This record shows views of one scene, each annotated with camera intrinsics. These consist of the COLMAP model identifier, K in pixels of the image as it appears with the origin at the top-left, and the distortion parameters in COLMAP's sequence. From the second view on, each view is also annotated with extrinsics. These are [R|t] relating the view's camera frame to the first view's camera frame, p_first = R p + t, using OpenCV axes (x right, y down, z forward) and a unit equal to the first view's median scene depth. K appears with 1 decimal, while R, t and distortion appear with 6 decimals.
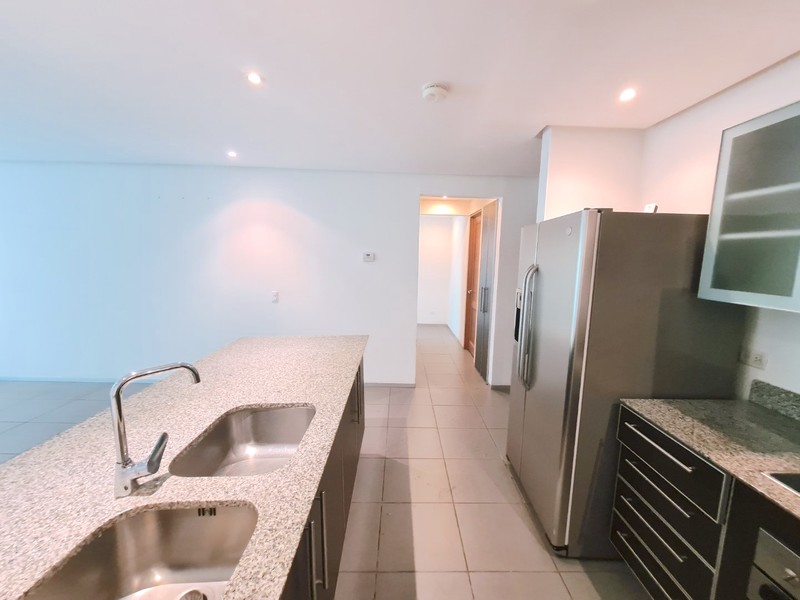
lens RADIAL K [[326.5, 0, 404.9], [0, 326.5, 301.7], [0, 0, 1]] dist [-0.001170, -0.000363]
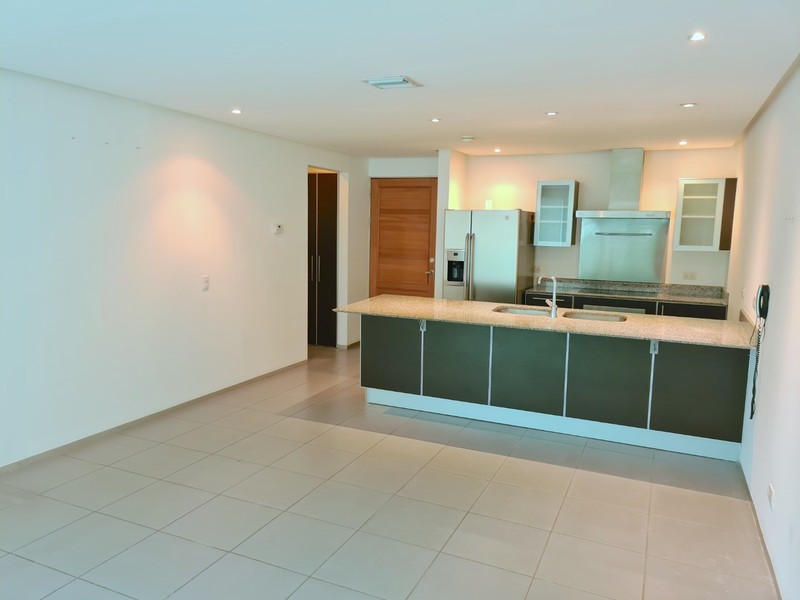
lens RADIAL K [[604.4, 0, 399.7], [0, 604.4, 299.5], [0, 0, 1]] dist [-0.002293, -0.000265]
pose [[0.434531, -0.125234, 0.891908, -3.950452], [0.116701, 0.989766, 0.082119, -0.106945], [-0.893064, 0.068403, 0.444699, -0.108229]]
